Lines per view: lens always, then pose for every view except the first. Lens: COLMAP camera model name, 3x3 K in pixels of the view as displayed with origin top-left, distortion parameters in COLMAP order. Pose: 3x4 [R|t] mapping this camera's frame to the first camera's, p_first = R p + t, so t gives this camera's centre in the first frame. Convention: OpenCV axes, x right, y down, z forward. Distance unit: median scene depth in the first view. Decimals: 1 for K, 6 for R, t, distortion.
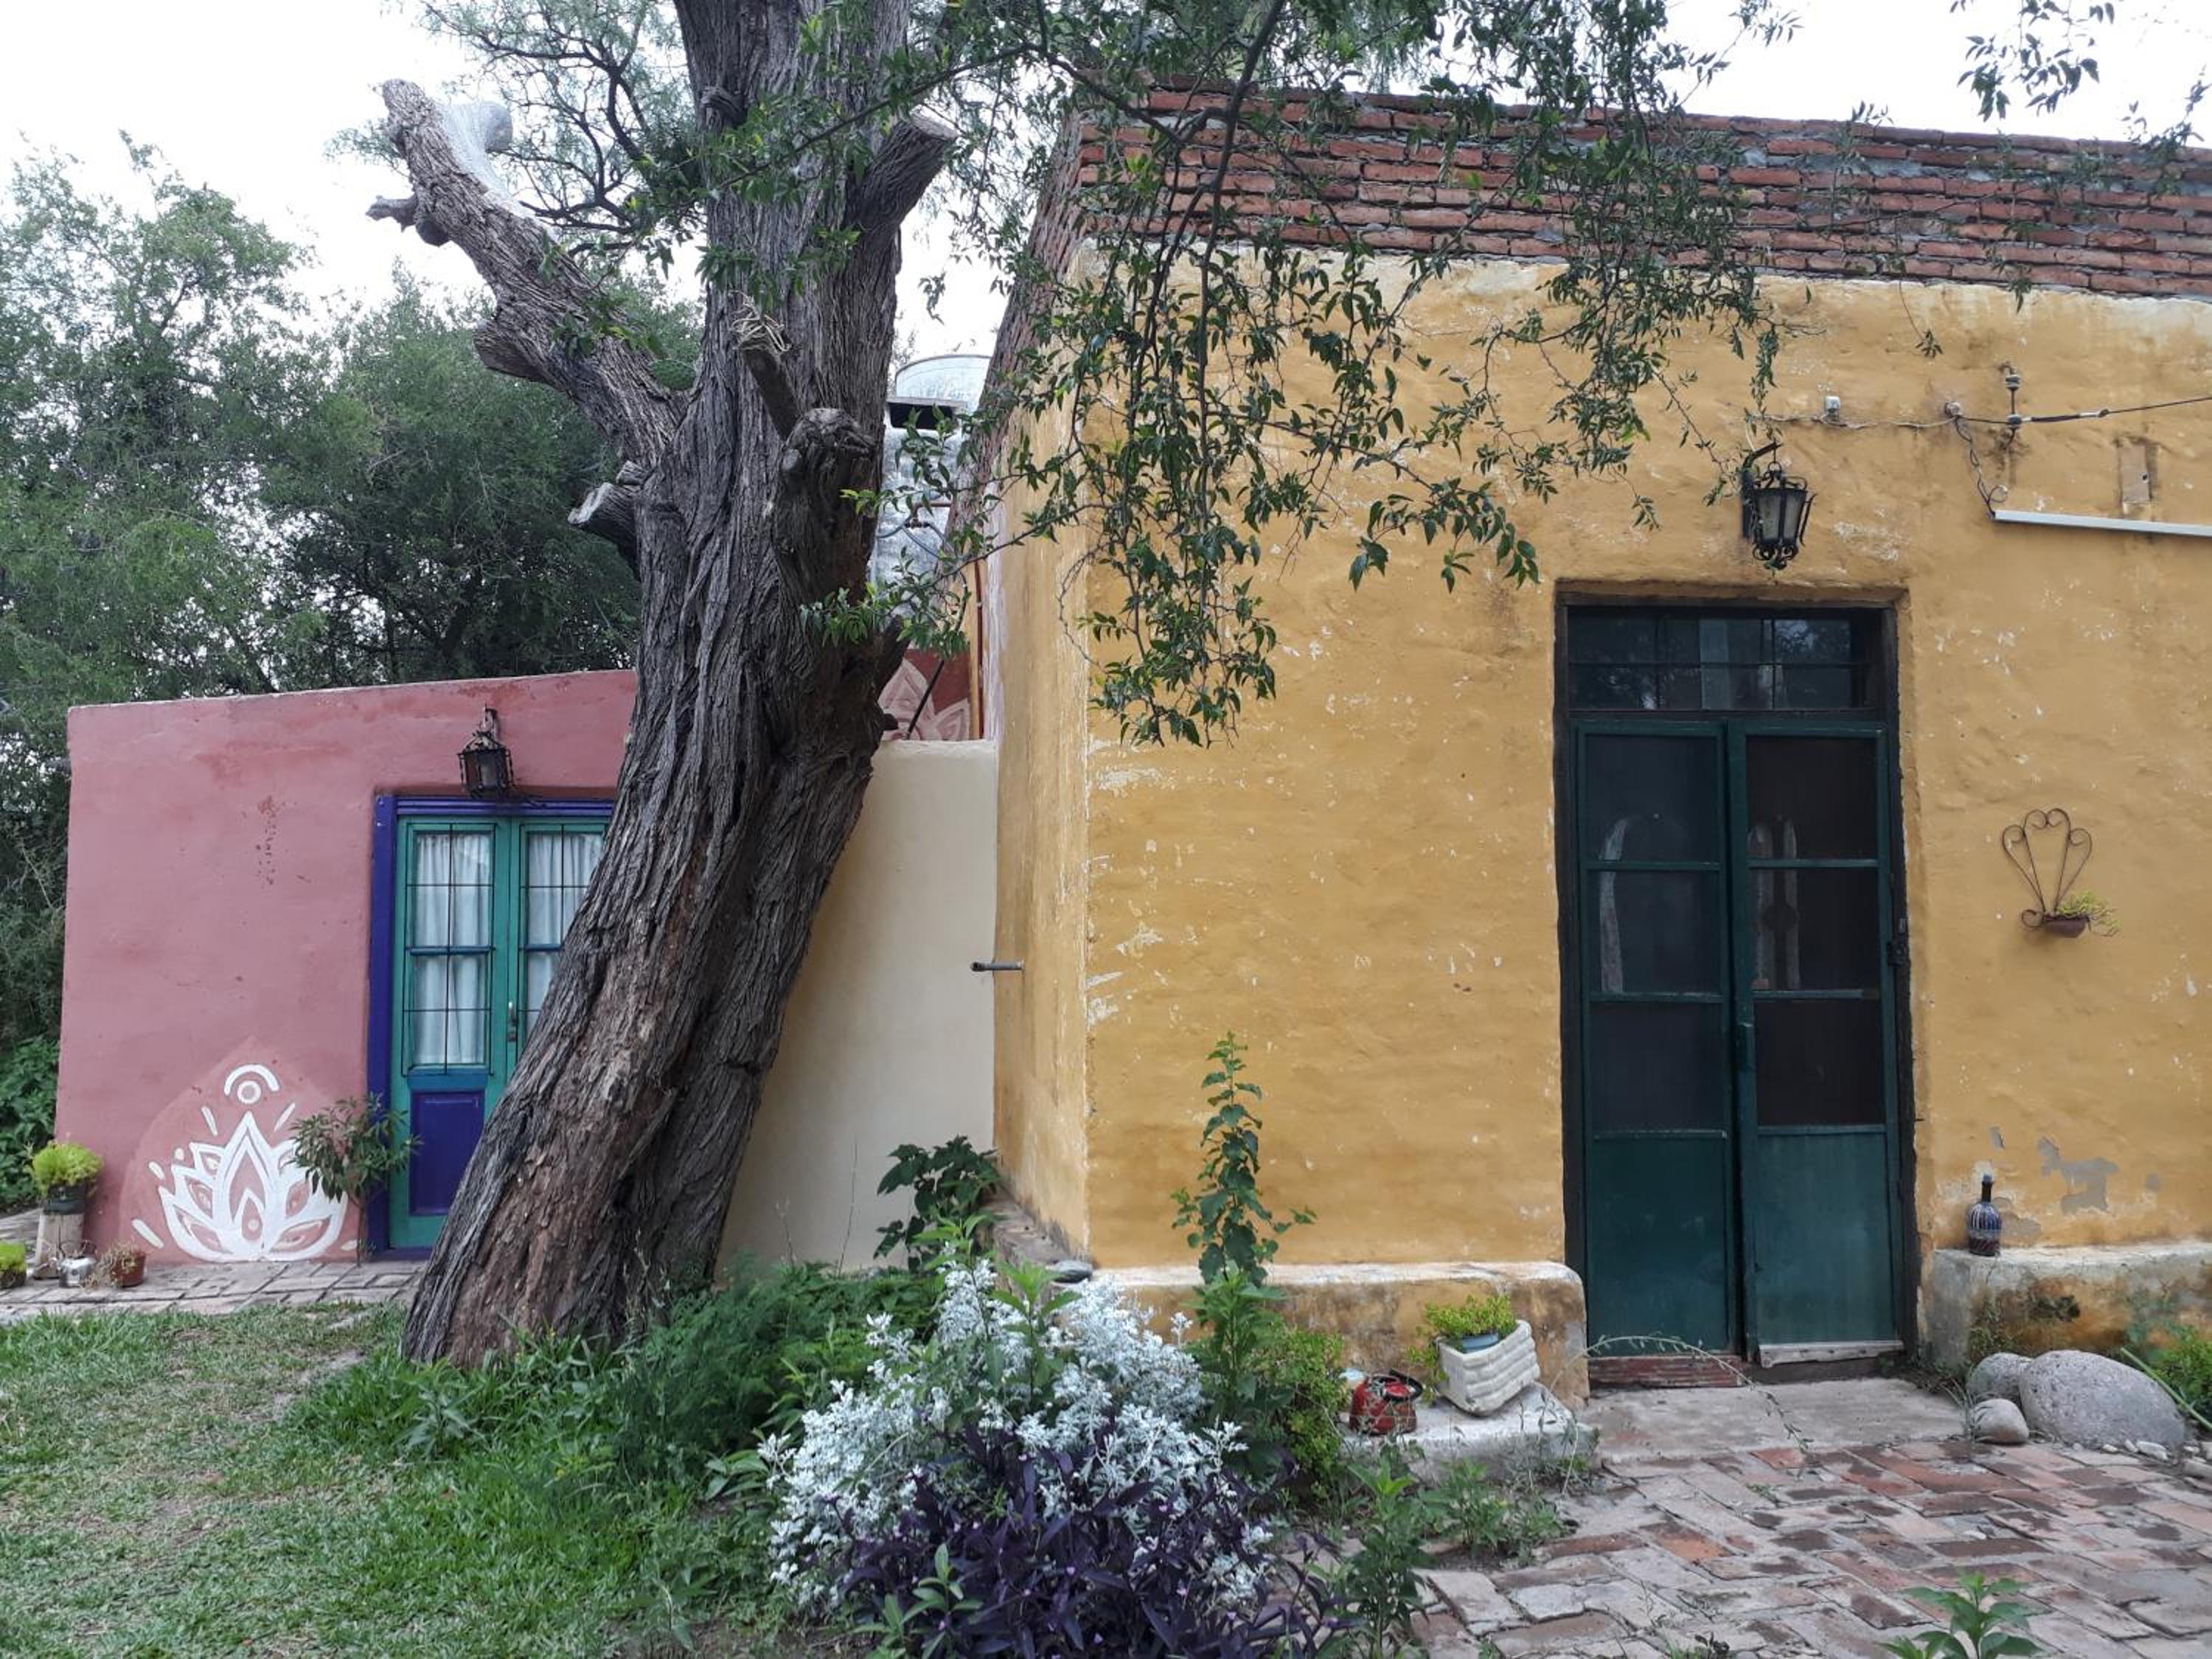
lens RADIAL K [[1761.2, 0, 1062.1], [0, 1761.2, 828.8], [0, 0, 1]] dist [-0.002927, 0.009860]
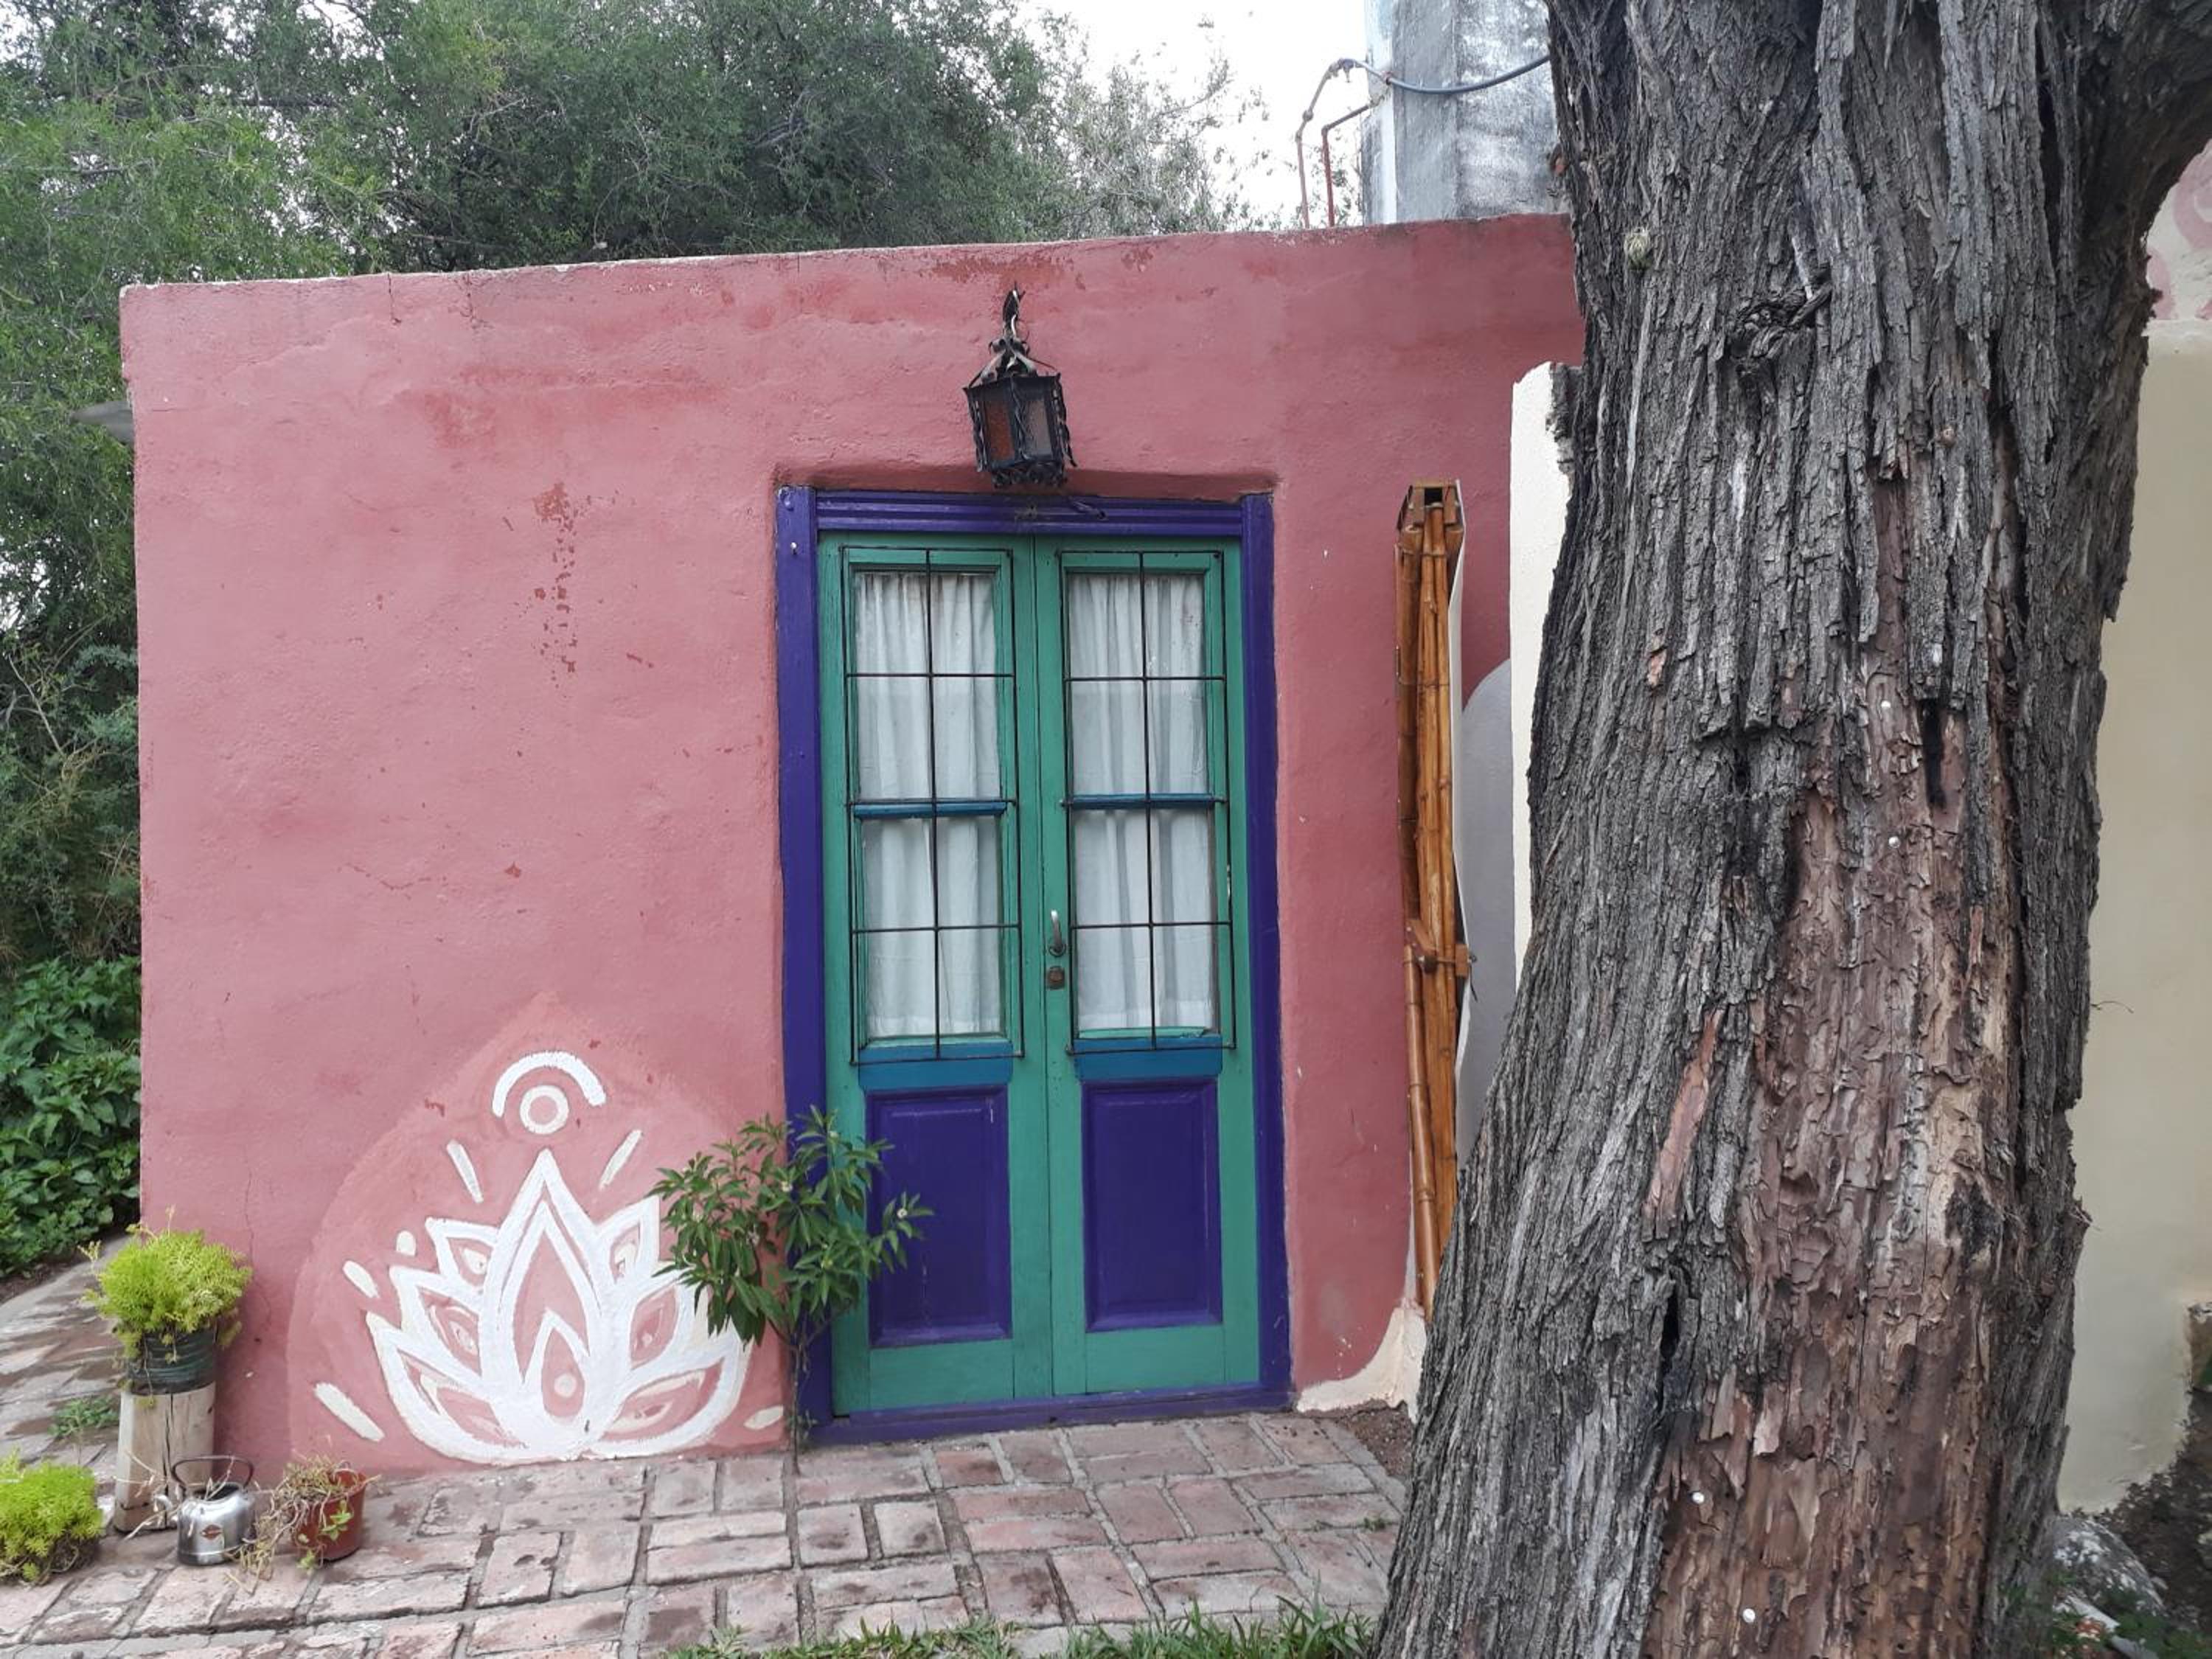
lens RADIAL K [[1761.2, 0, 1062.1], [0, 1761.2, 828.8], [0, 0, 1]] dist [-0.002927, 0.009860]
pose [[0.999799, -0.010972, 0.016784, -0.330565], [0.009674, 0.997095, 0.075552, 0.039680], [-0.017564, -0.075375, 0.997001, 0.532211]]
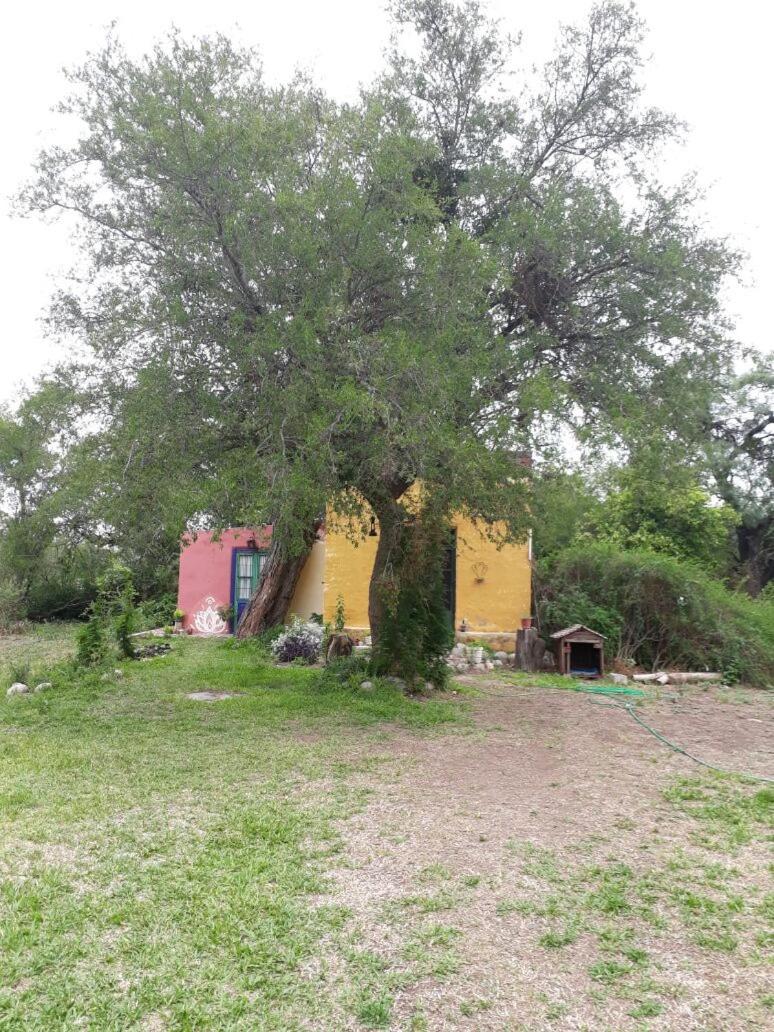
lens RADIAL K [[853.8, 0, 386.5], [0, 853.8, 513.4], [0, 0, 1]] dist [0.115210, -0.177969]
pose [[0.975889, 0.012403, -0.217913, 0.671480], [-0.013943, 0.999888, -0.005529, -0.123196], [0.217820, 0.008434, 0.975953, -1.530287]]
